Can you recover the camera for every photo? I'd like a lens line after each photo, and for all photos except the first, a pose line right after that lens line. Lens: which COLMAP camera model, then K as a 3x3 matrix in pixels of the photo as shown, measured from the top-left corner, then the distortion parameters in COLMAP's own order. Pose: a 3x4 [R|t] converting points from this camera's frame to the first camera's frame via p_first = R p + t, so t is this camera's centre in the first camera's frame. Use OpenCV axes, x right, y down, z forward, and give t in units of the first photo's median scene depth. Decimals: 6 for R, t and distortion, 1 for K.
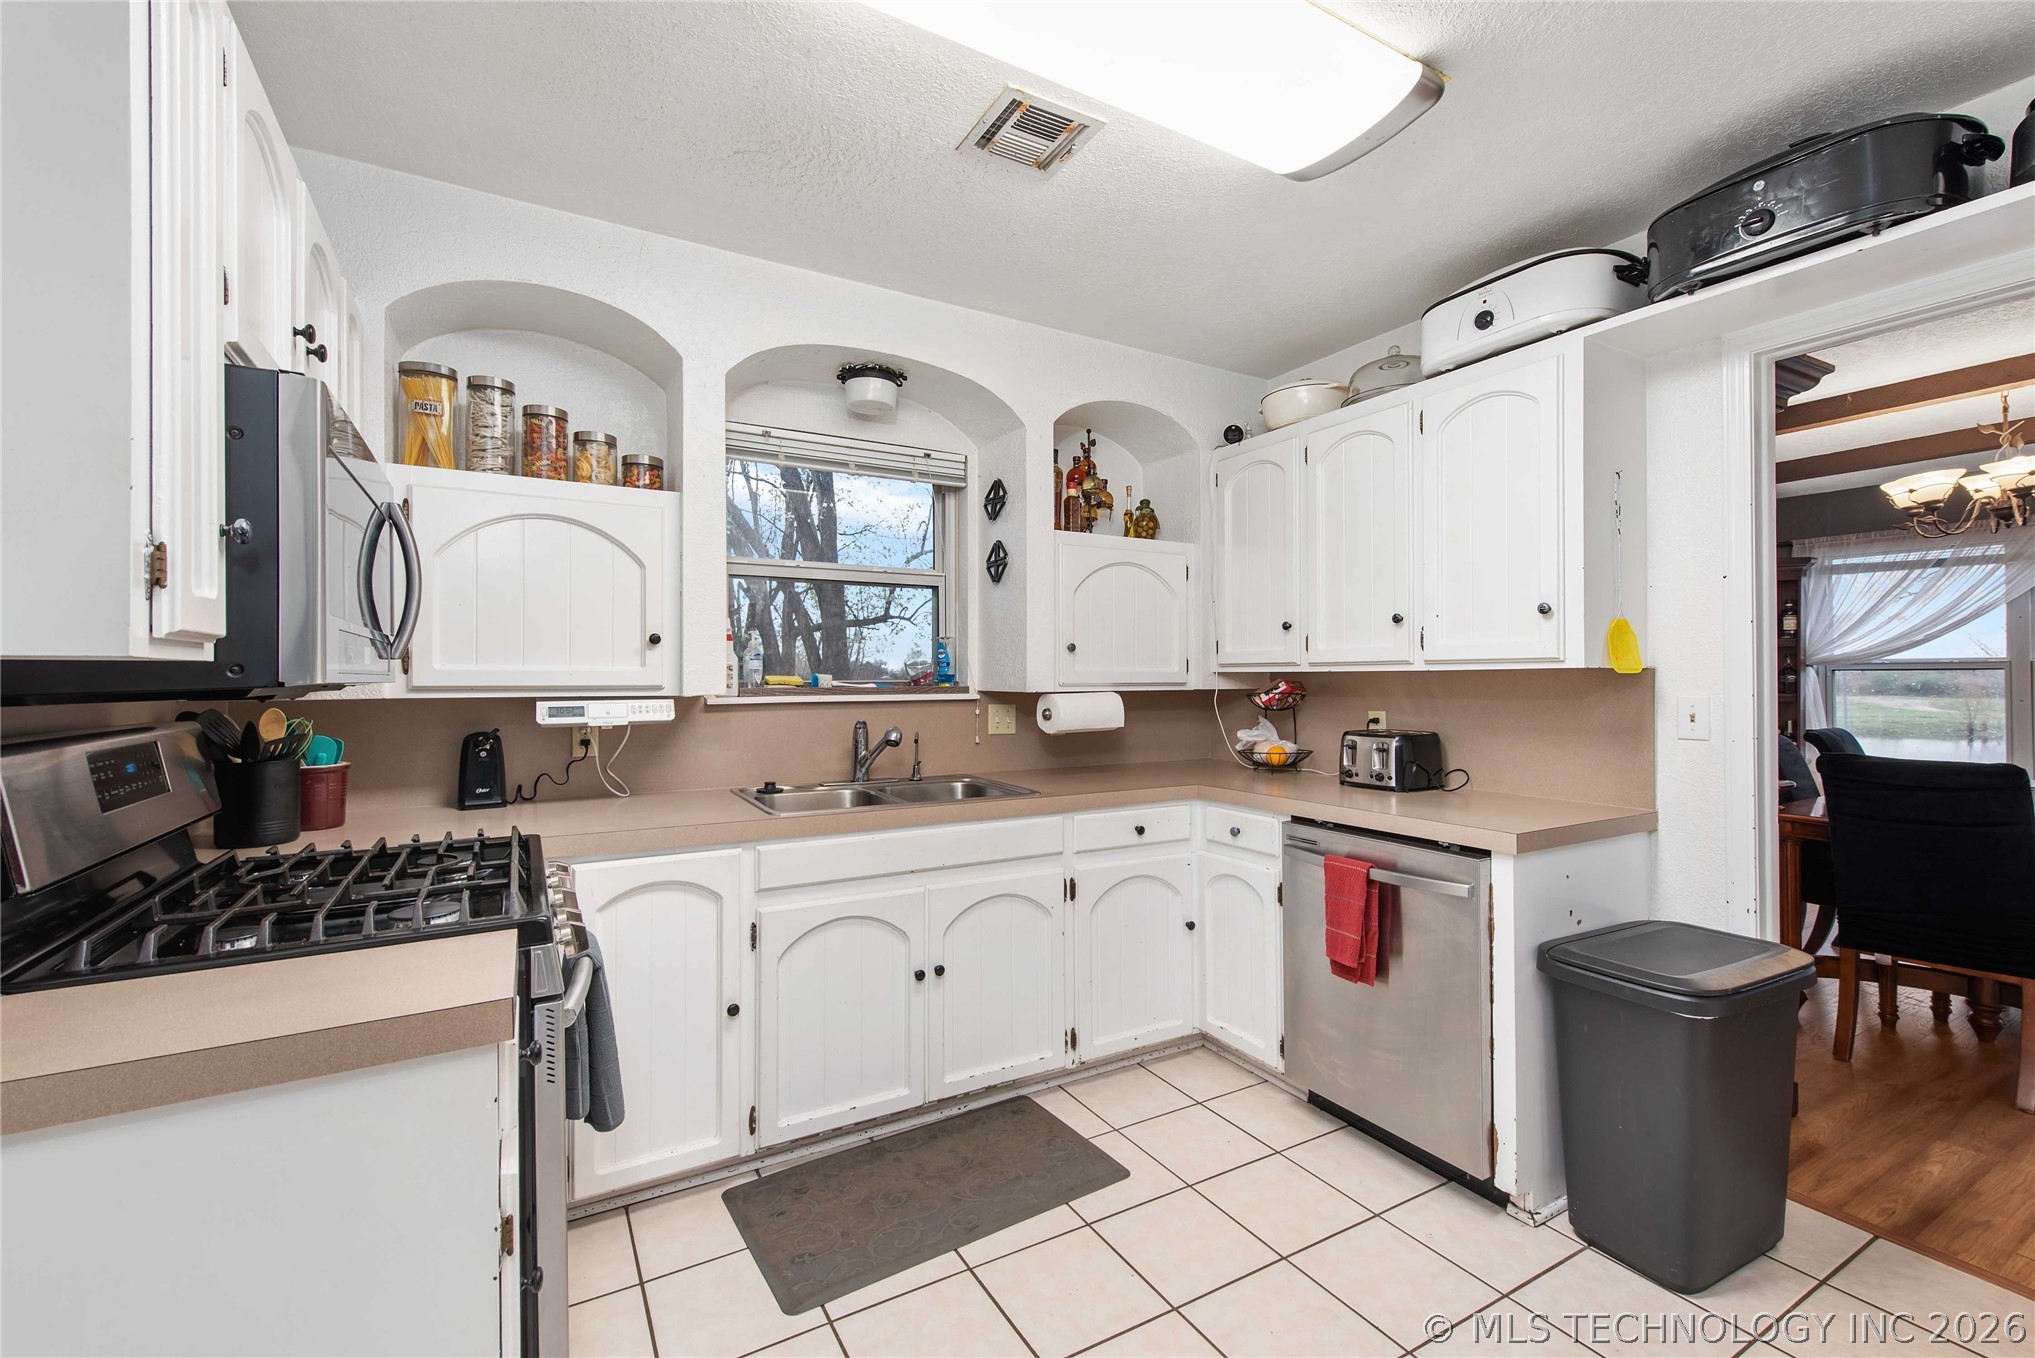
lens RADIAL K [[885.5, 0, 1050.1], [0, 885.5, 675.4], [0, 0, 1]] dist [0.013438, -0.003036]
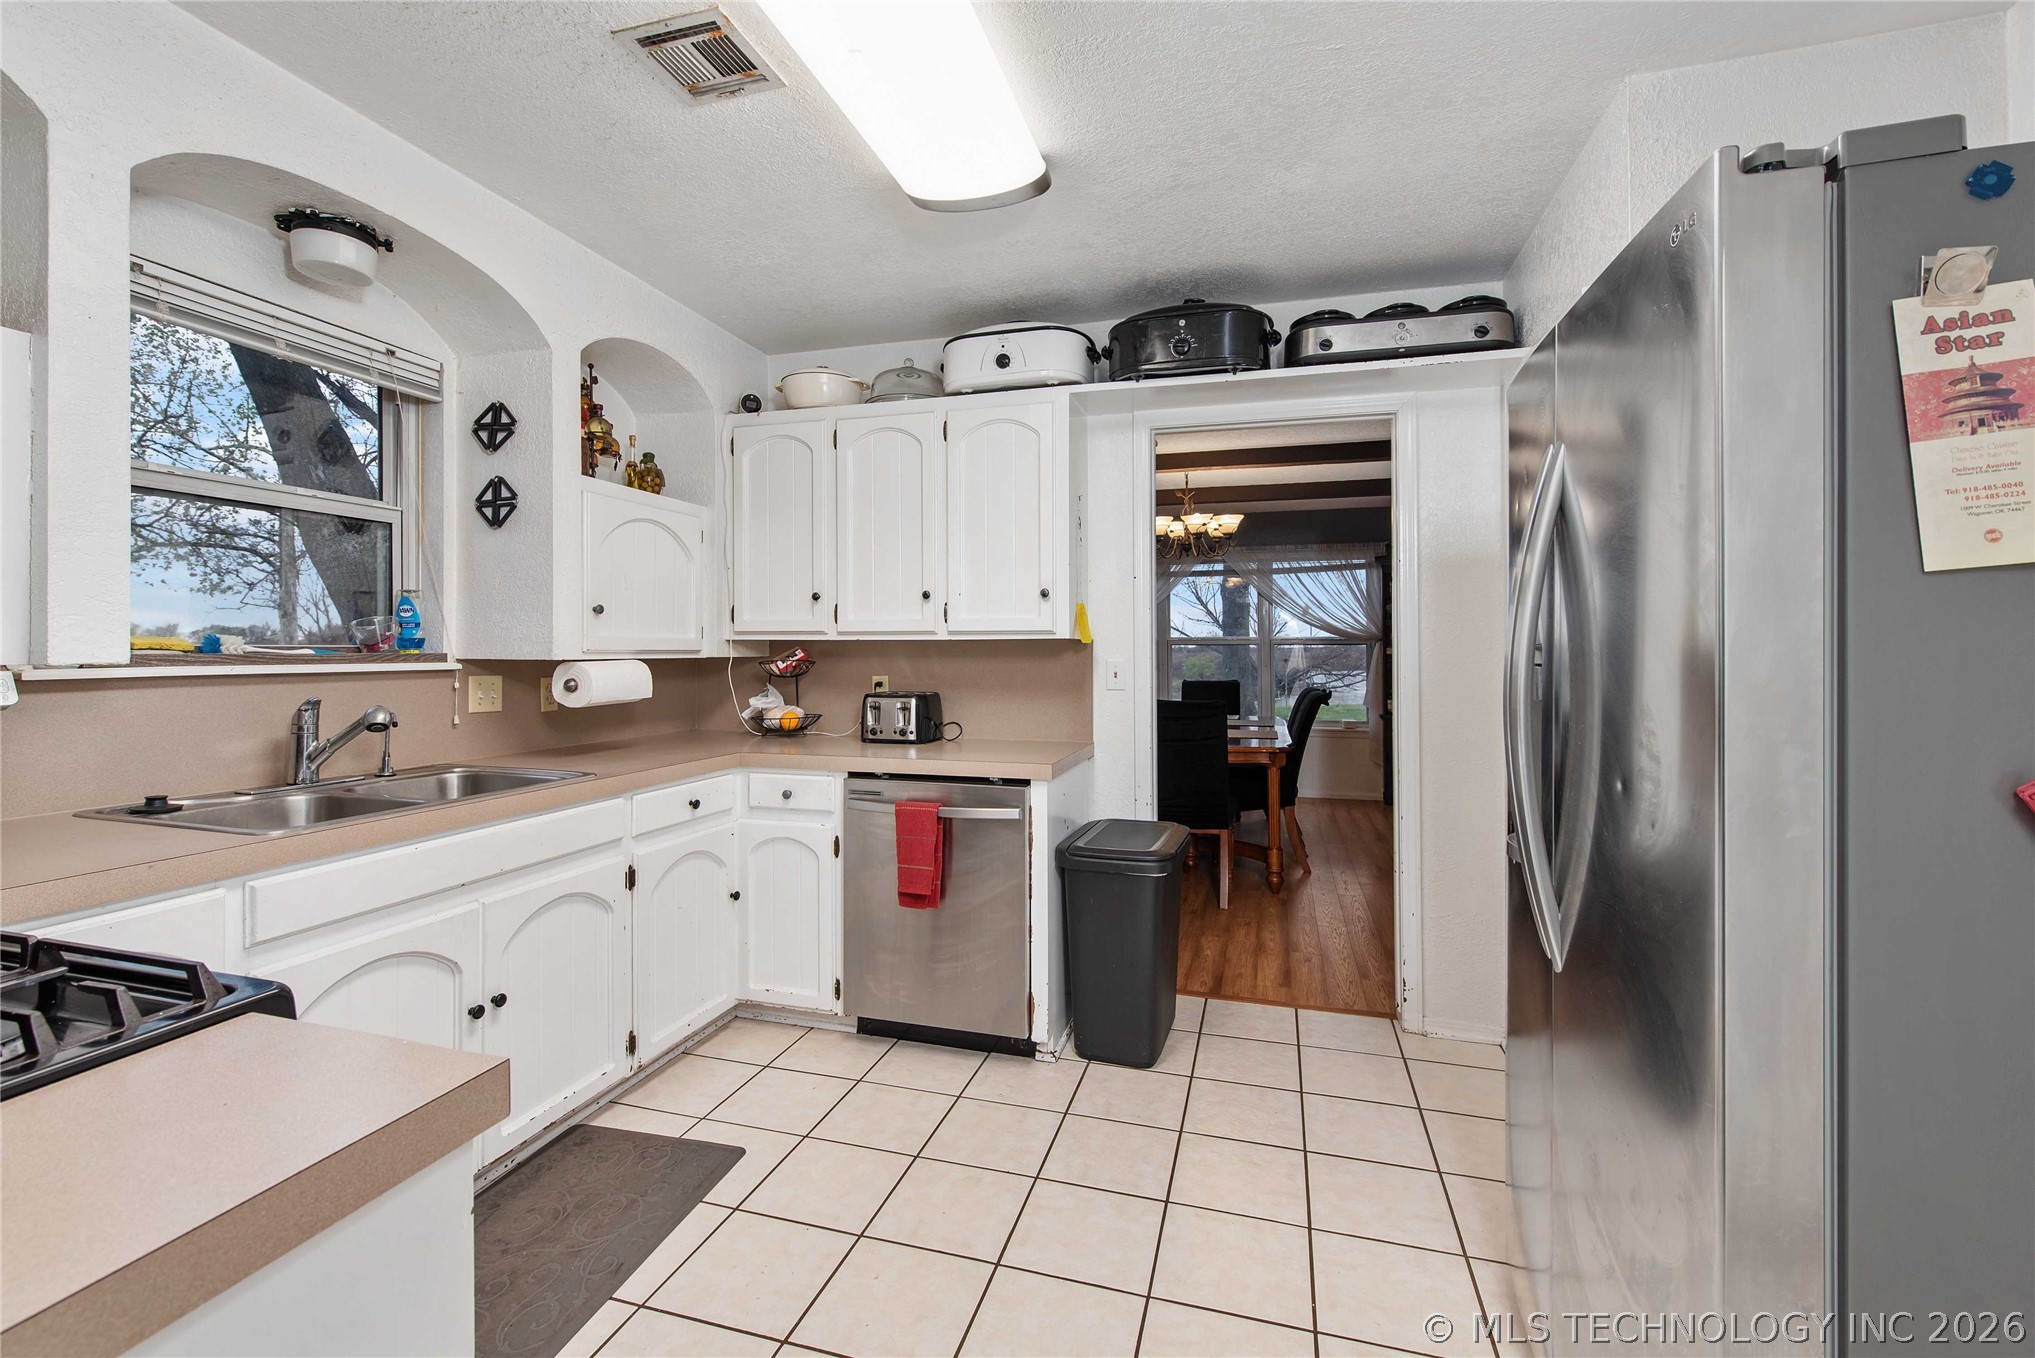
lens RADIAL K [[885.5, 0, 1032.5], [0, 885.5, 647.1], [0, 0, 1]] dist [0.013438, -0.003036]
pose [[0.718713, 0.006565, 0.695275, -0.315813], [-0.005409, 0.999978, -0.003850, 0.008067], [-0.695285, -0.000993, 0.718733, 0.065772]]
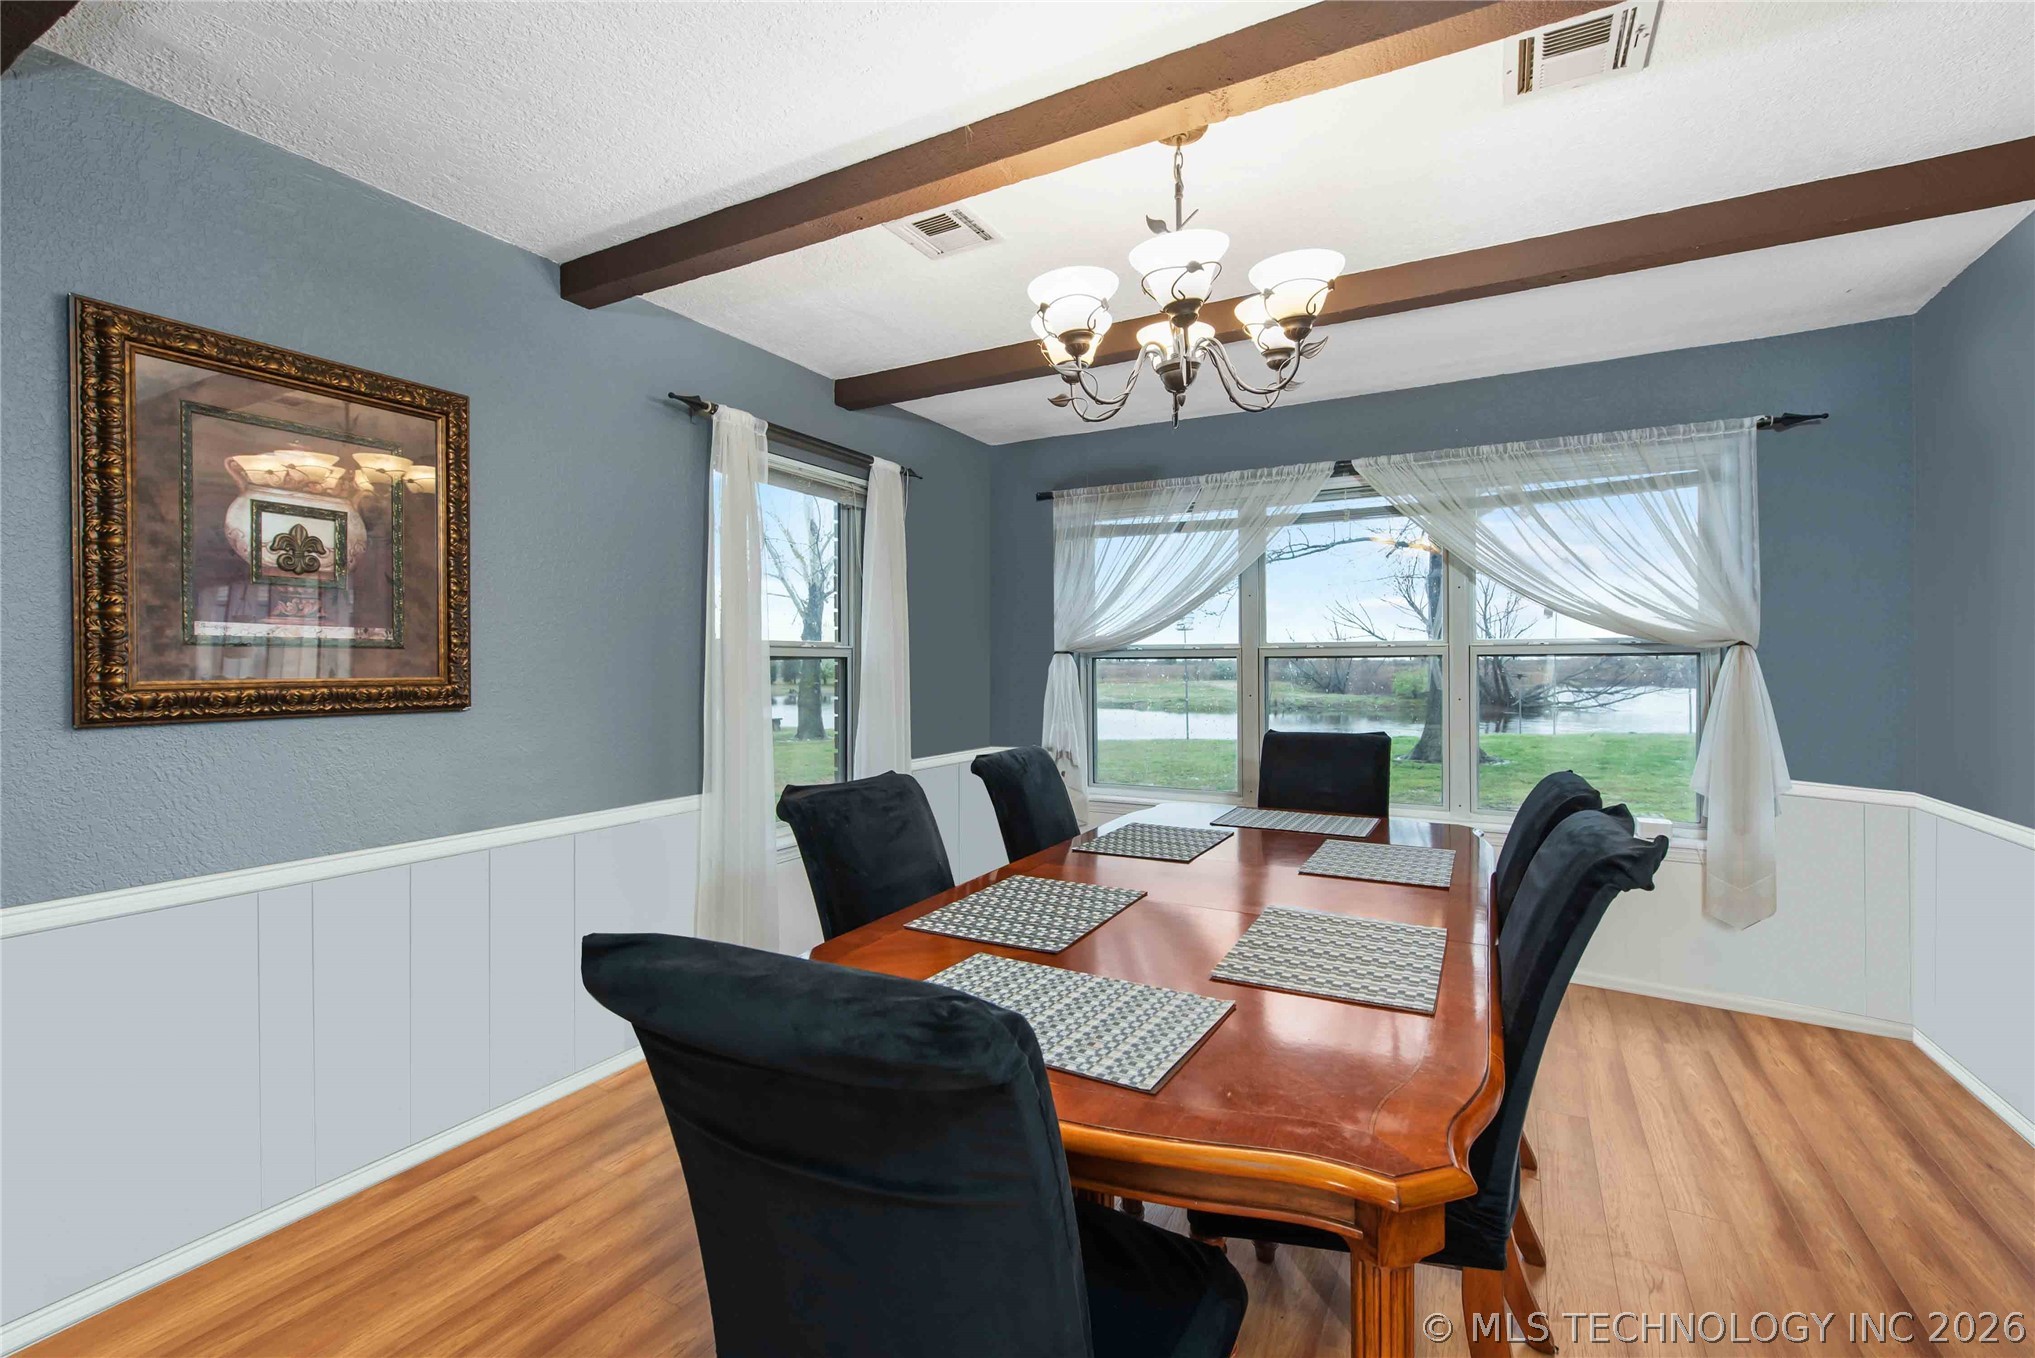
lens RADIAL K [[885.5, 0, 1037.6], [0, 885.5, 671.8], [0, 0, 1]] dist [0.013438, -0.003036]
pose [[0.854766, -0.002824, 0.519006, 0.952805], [-0.001191, 0.999972, 0.007403, 0.002752], [-0.519012, -0.006946, 0.854739, 0.771445]]
